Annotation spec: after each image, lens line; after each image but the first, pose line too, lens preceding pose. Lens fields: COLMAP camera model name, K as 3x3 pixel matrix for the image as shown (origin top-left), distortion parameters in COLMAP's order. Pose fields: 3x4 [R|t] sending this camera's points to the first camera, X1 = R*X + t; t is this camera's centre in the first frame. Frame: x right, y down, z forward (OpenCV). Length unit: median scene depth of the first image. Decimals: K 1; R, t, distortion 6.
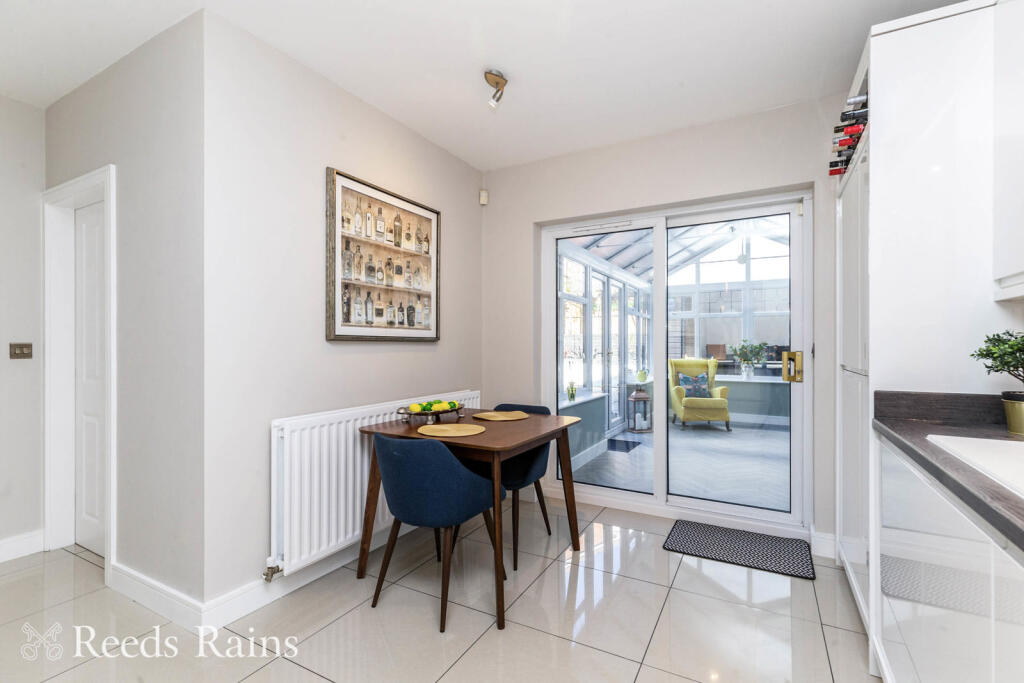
lens RADIAL K [[464.8, 0, 512.2], [0, 464.8, 341.1], [0, 0, 1]] dist [0.009423, -0.000242]
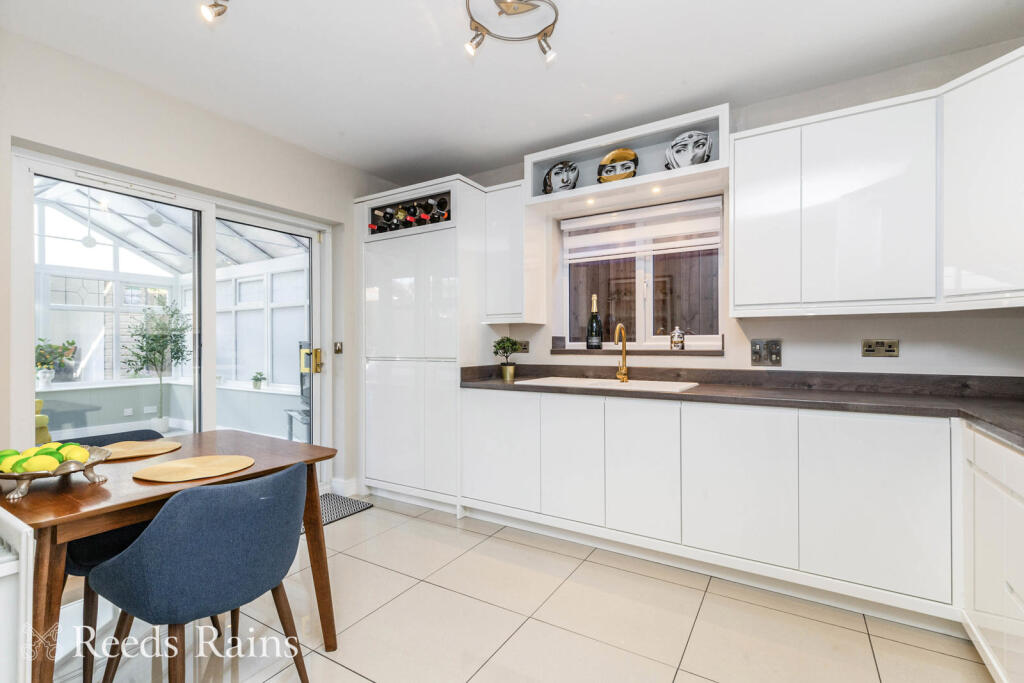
lens RADIAL K [[464.8, 0, 512.9], [0, 464.8, 344.4], [0, 0, 1]] dist [0.009423, -0.000242]
pose [[0.036964, 0.001434, 0.999316, -0.619107], [-0.006627, 0.999977, -0.001190, 0.008077], [-0.999295, -0.006579, 0.036973, 0.407093]]
